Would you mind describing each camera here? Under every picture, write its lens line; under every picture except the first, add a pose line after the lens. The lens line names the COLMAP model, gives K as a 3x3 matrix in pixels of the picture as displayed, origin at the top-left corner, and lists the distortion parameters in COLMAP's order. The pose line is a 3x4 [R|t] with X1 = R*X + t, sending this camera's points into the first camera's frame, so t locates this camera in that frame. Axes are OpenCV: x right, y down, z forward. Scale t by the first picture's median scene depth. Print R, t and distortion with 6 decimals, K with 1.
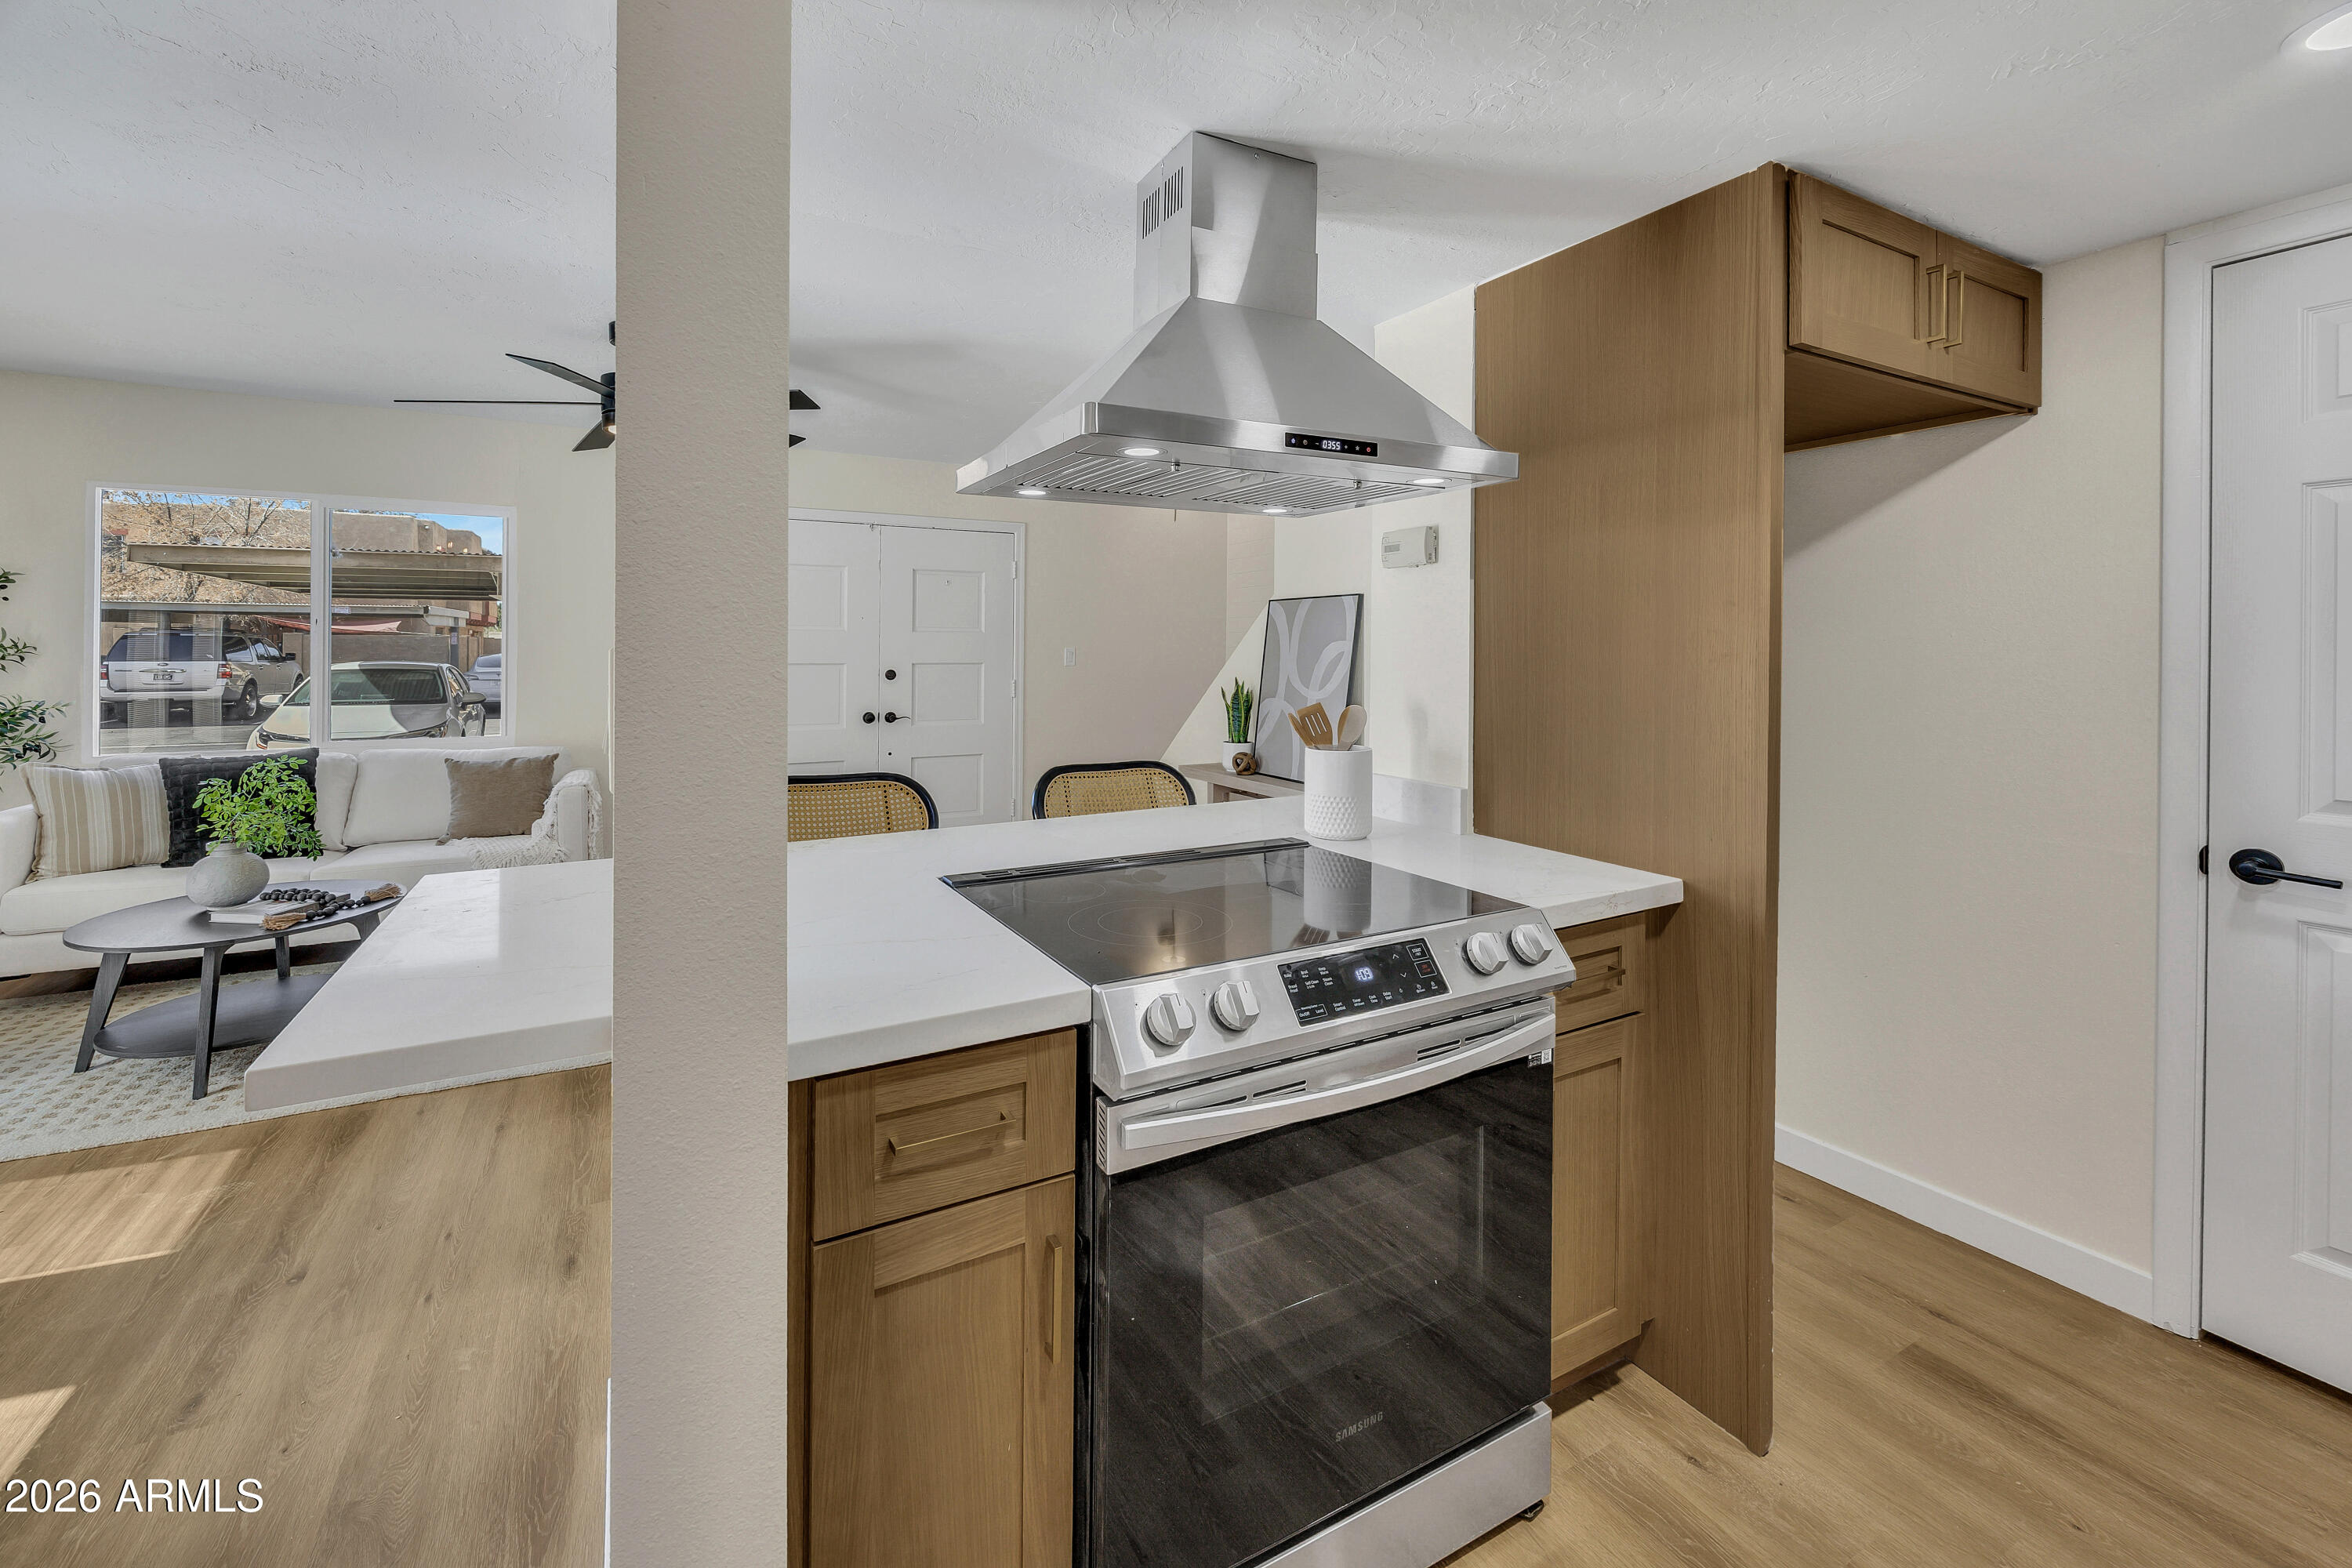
lens RADIAL K [[941.7, 0, 1147.2], [0, 941.7, 654.4], [0, 0, 1]] dist [-0.001578, 0.000082]
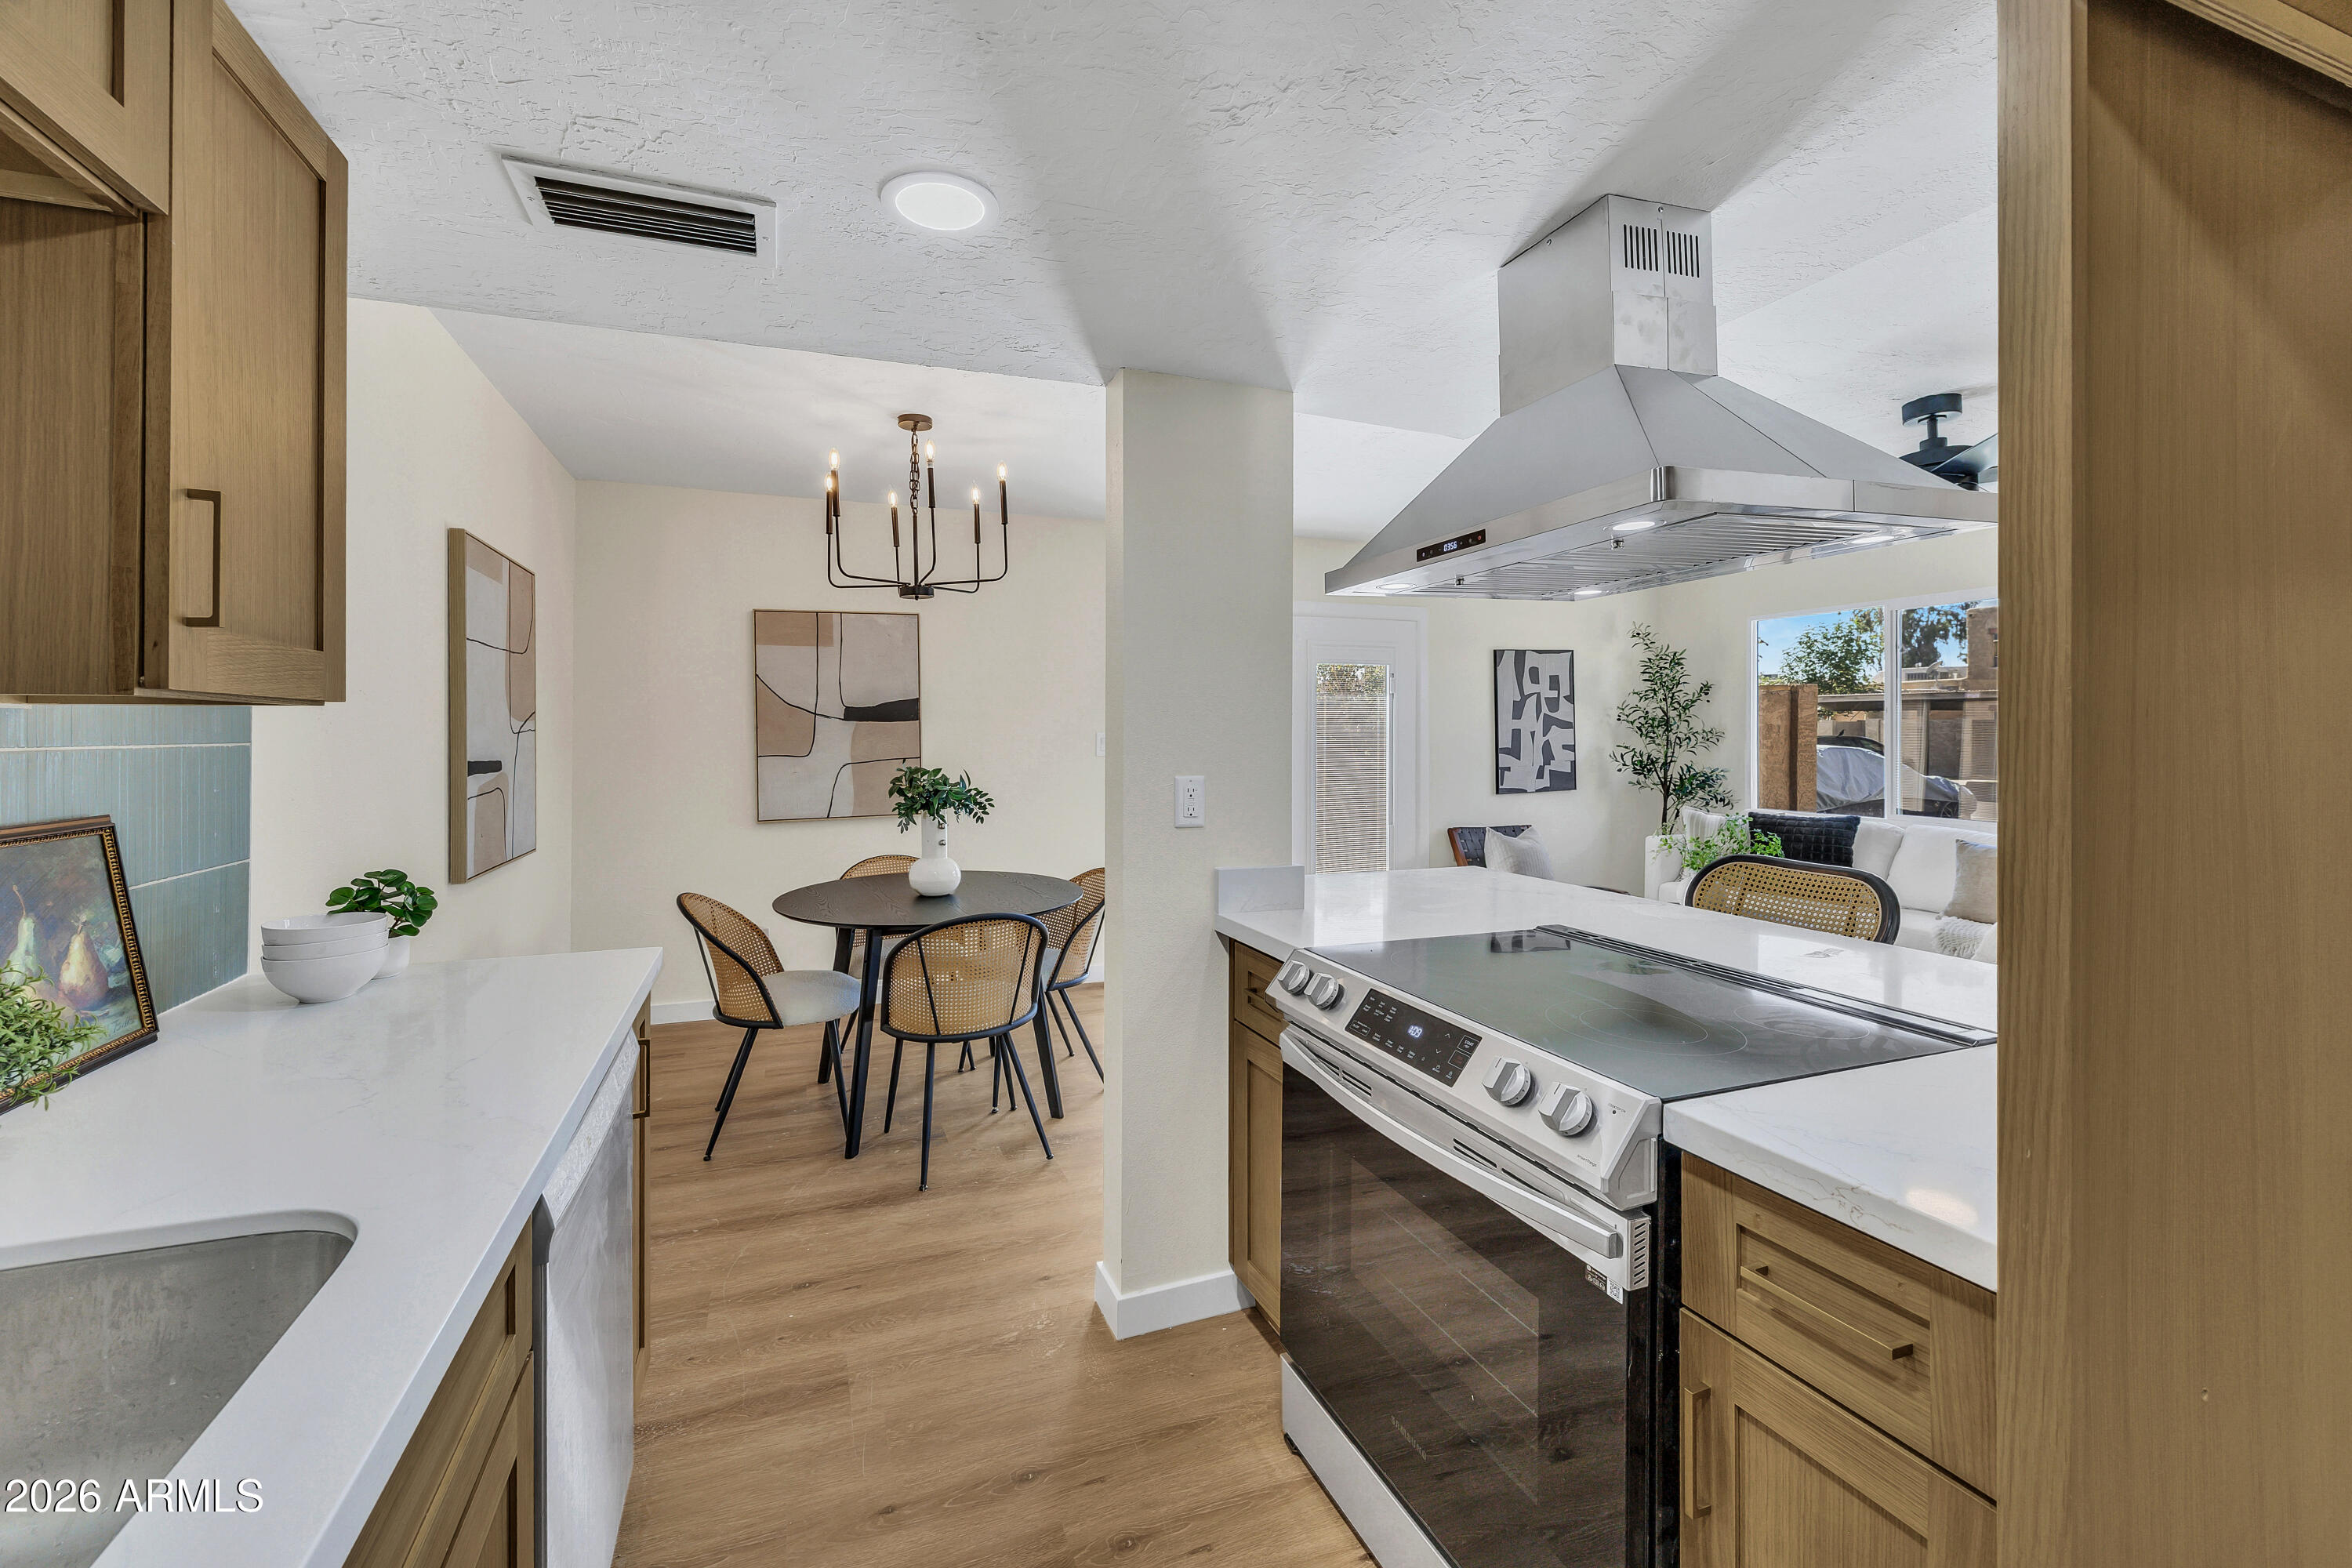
lens RADIAL K [[941.7, 0, 1125.4], [0, 941.7, 718.5], [0, 0, 1]] dist [-0.001578, 0.000082]
pose [[-0.160091, -0.019490, -0.986910, 1.049821], [0.002100, 0.999796, -0.020085, -0.003681], [0.987100, -0.005288, -0.160017, 0.642479]]
